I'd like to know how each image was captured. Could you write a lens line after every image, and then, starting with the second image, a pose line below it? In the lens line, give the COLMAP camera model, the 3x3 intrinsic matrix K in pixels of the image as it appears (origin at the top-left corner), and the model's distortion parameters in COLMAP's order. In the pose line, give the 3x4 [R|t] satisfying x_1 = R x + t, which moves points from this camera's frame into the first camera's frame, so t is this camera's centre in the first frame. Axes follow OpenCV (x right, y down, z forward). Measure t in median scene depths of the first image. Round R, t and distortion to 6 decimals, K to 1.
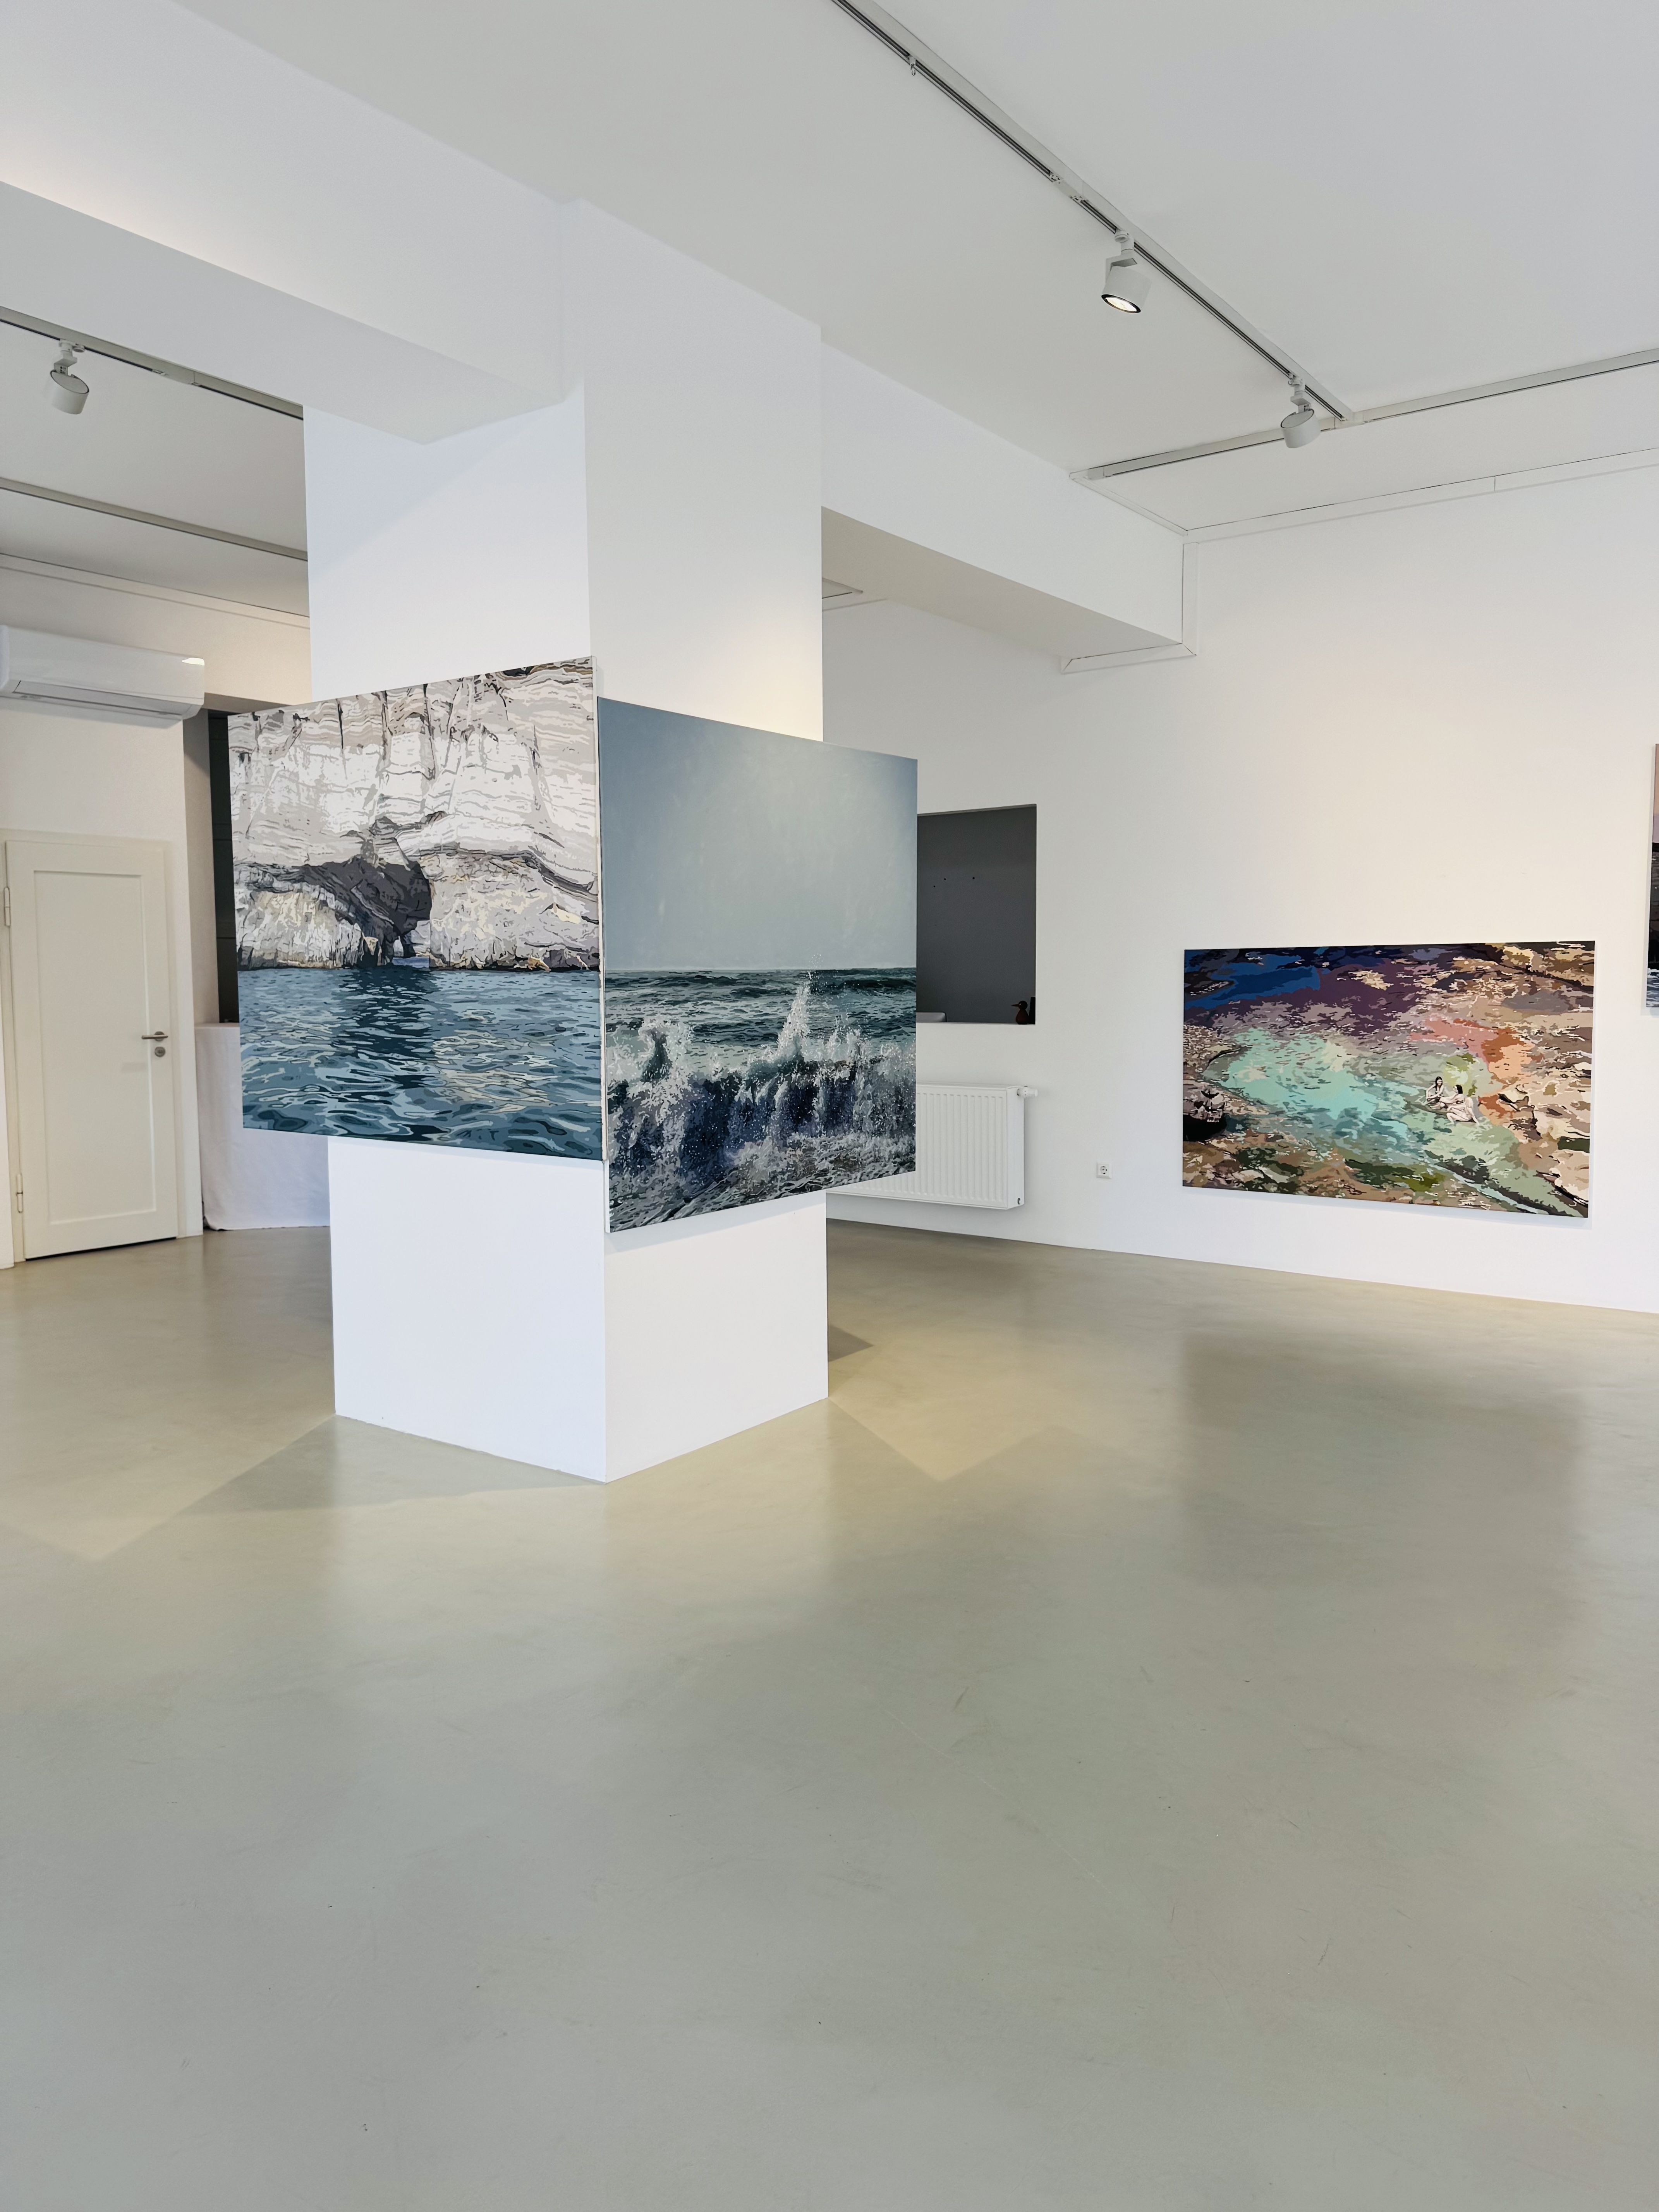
lens RADIAL K [[1573.4, 0, 831.4], [0, 1573.4, 1083.6], [0, 0, 1]] dist [0.103226, -0.154845]
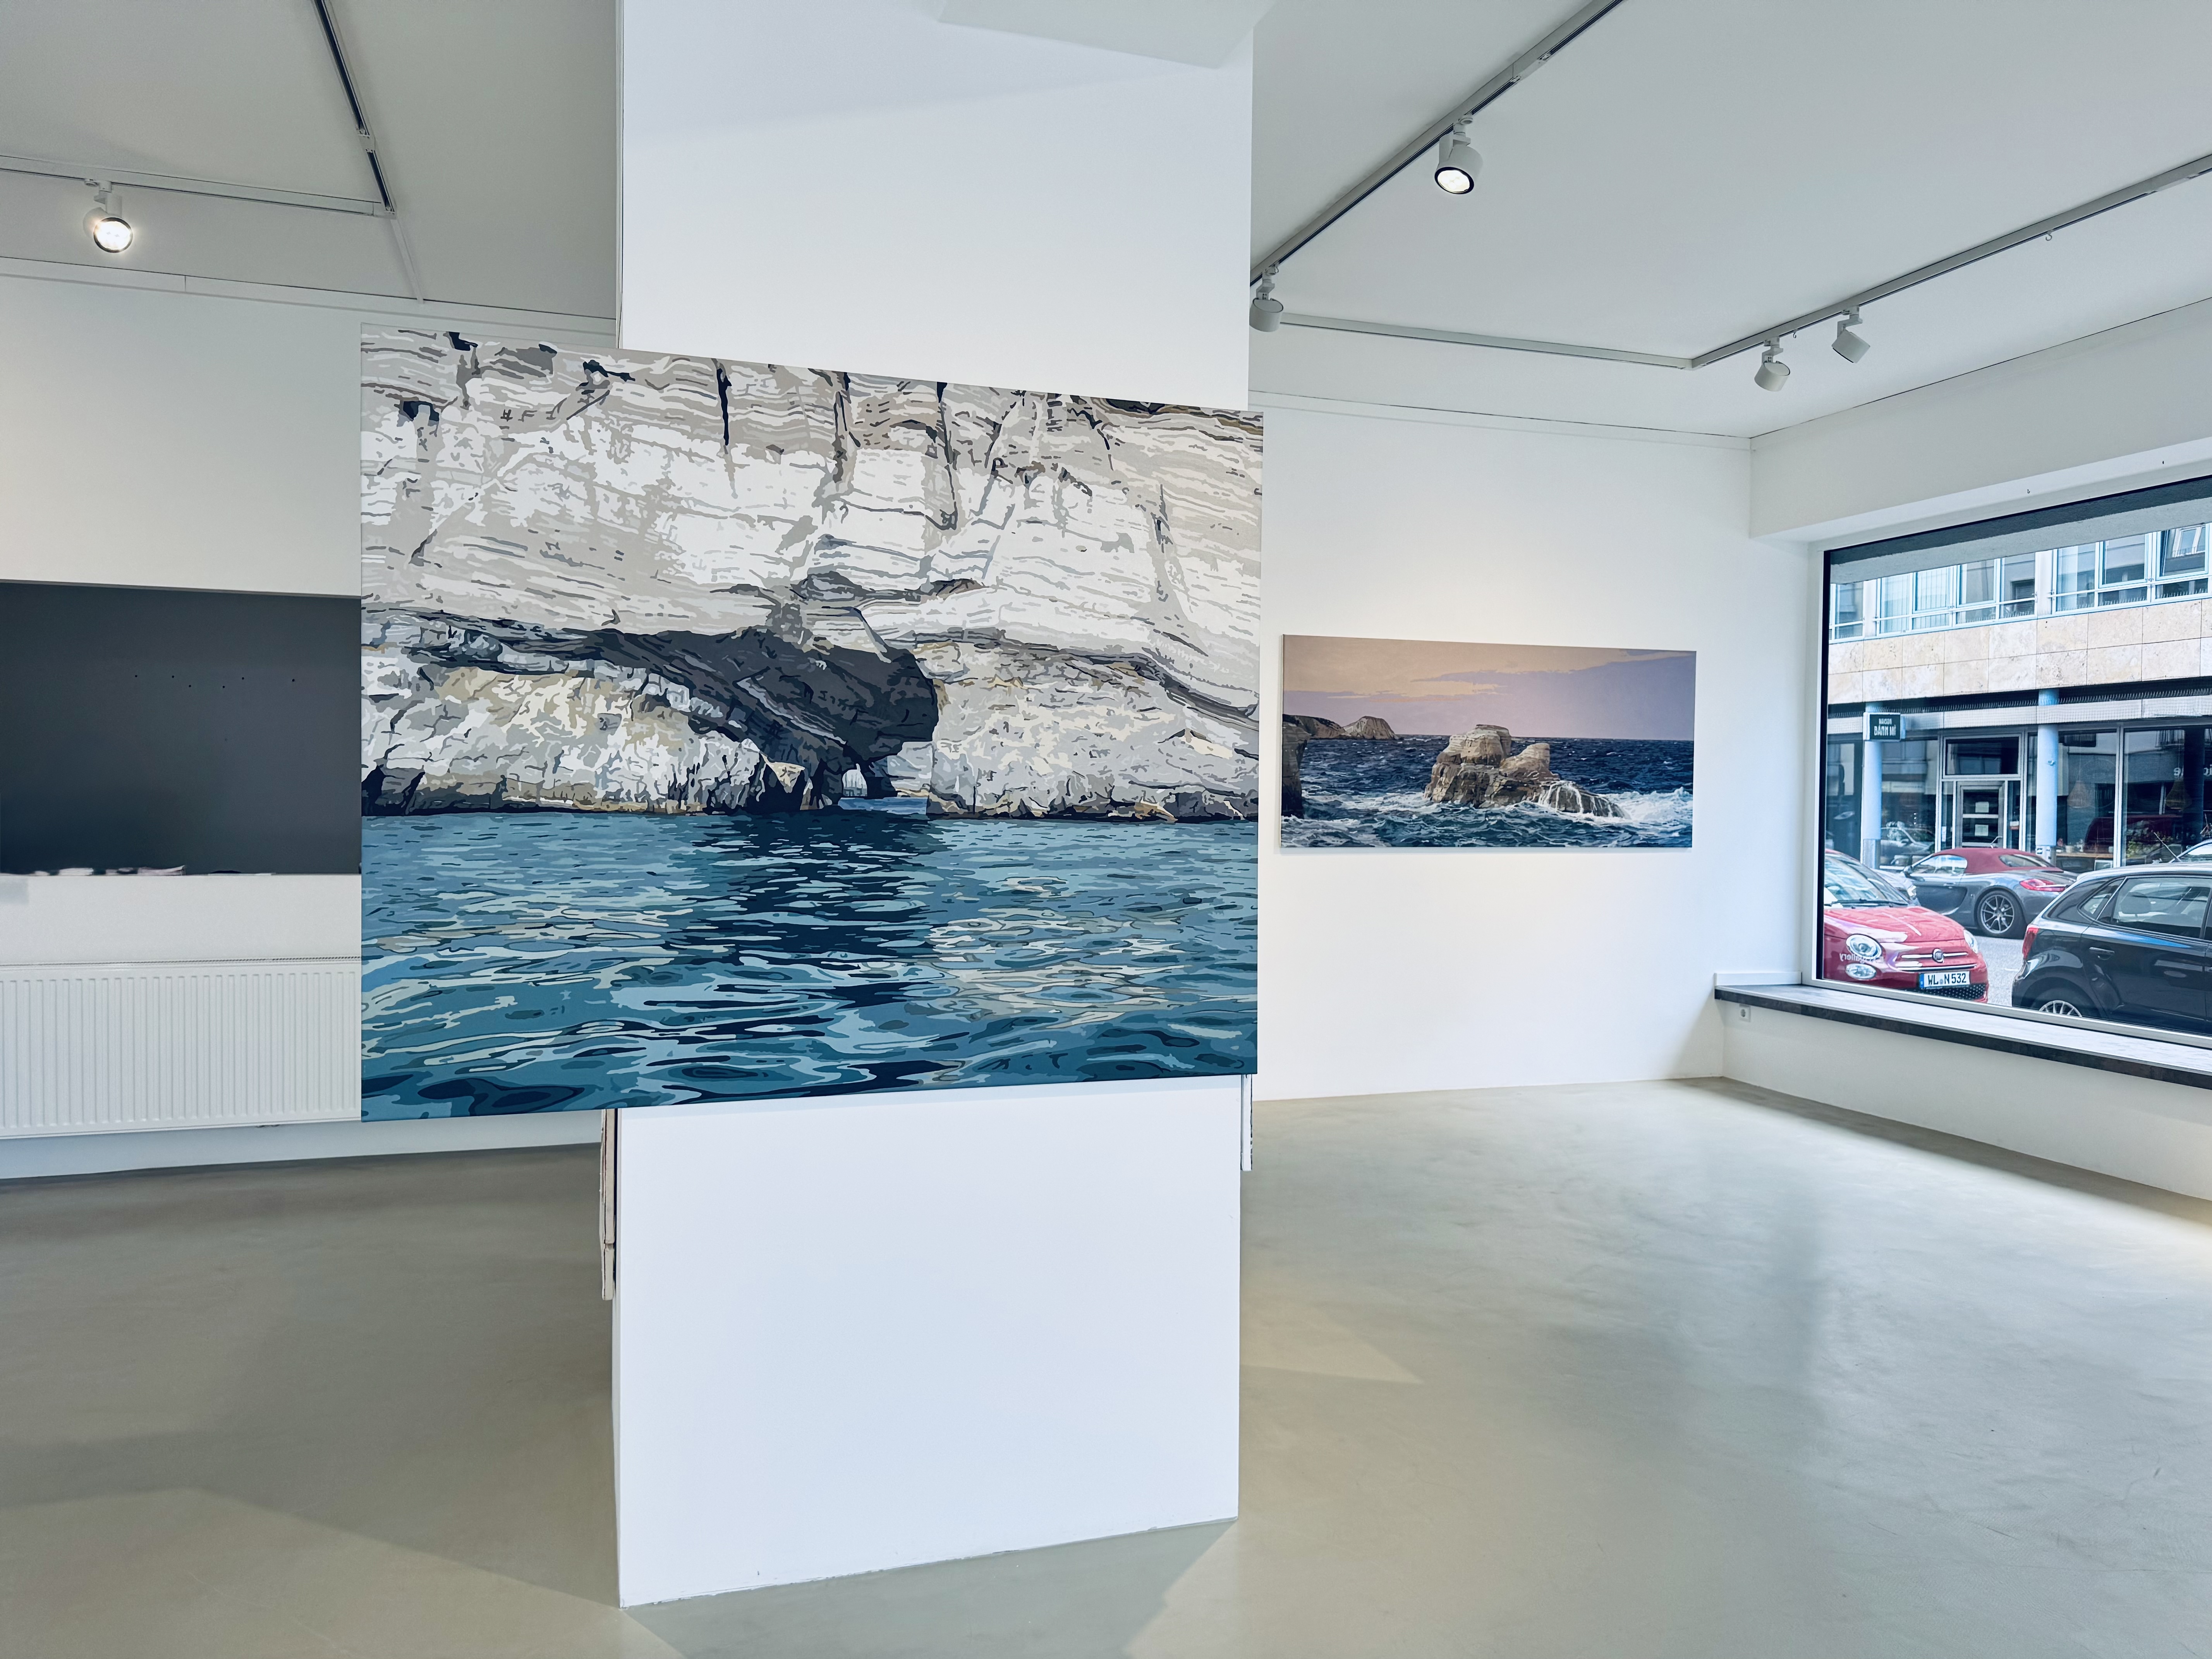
lens RADIAL K [[1573.4, 0, 1097.9], [0, 1573.4, 826.7], [0, 0, 1]] dist [0.103226, -0.154845]
pose [[0.572775, -0.001911, 0.819711, -0.526626], [0.046514, 0.998462, -0.030174, -0.032438], [-0.818392, 0.055411, 0.571983, 0.408996]]
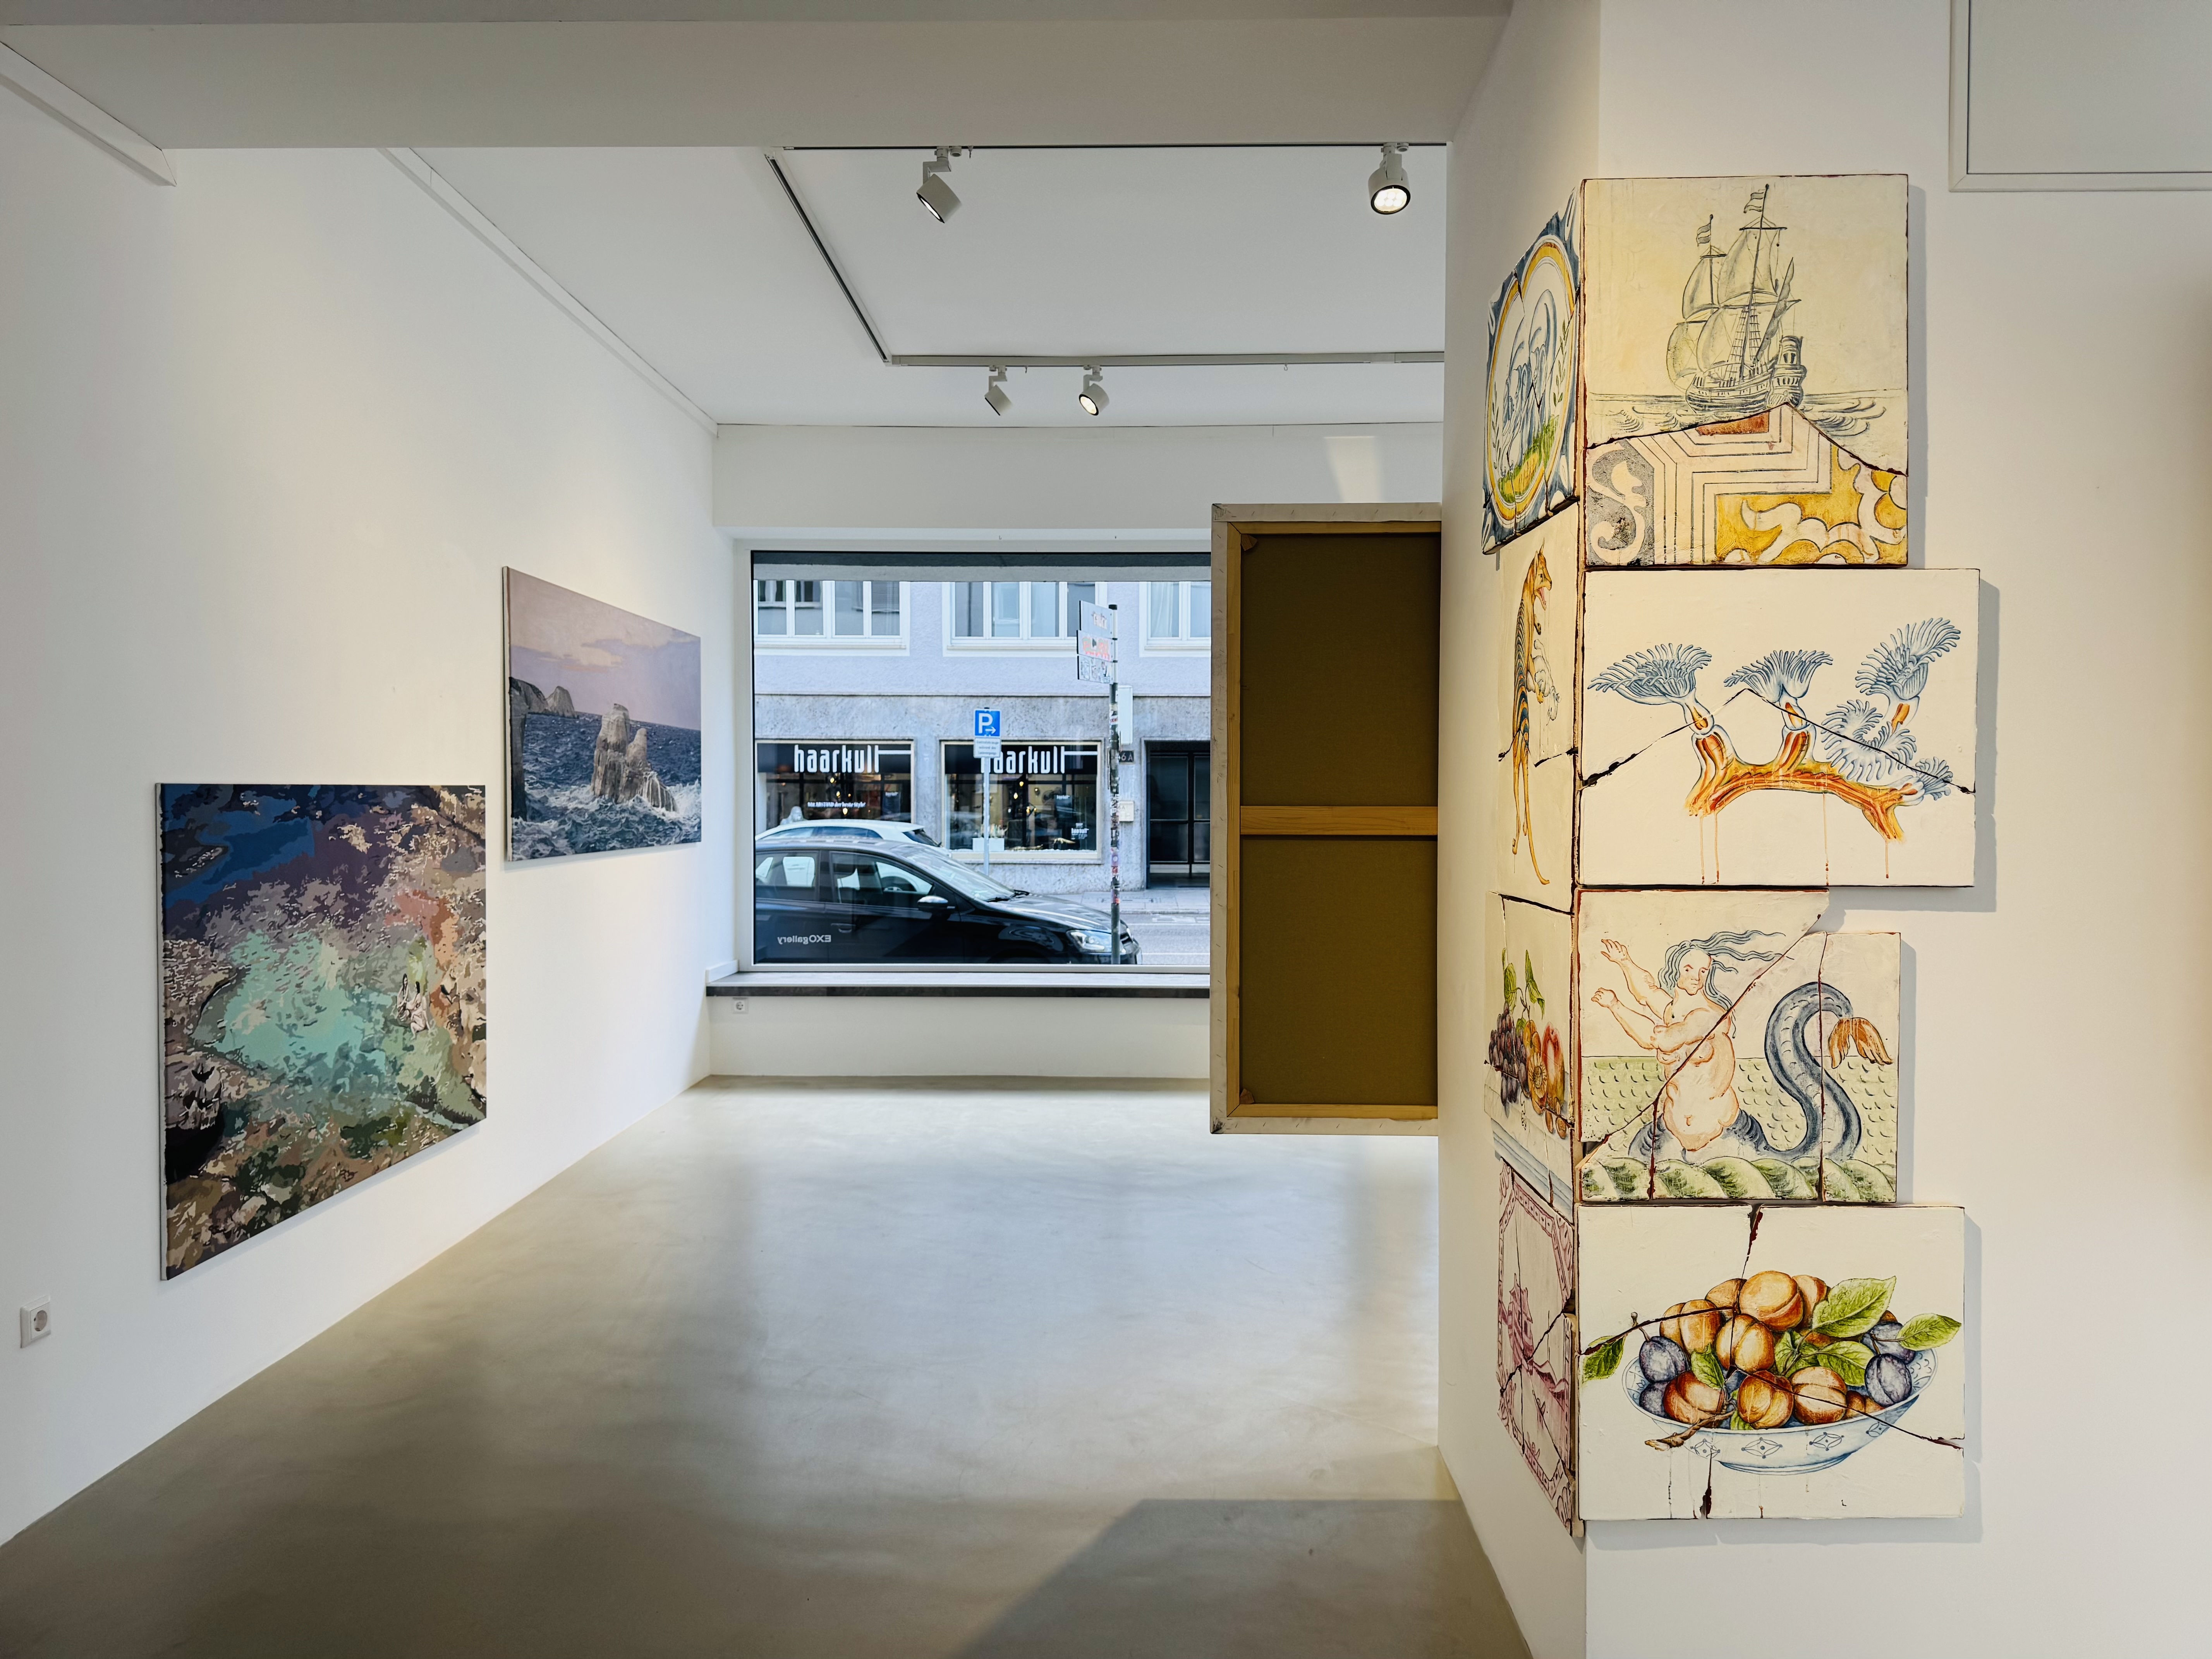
lens RADIAL K [[1573.4, 0, 1108.3], [0, 1573.4, 830.7], [0, 0, 1]] dist [0.103226, -0.154845]
pose [[-0.586352, -0.012810, 0.809955, -0.379721], [0.060062, 0.996435, 0.059241, -0.092914], [-0.807826, 0.083384, -0.583493, 1.190417]]
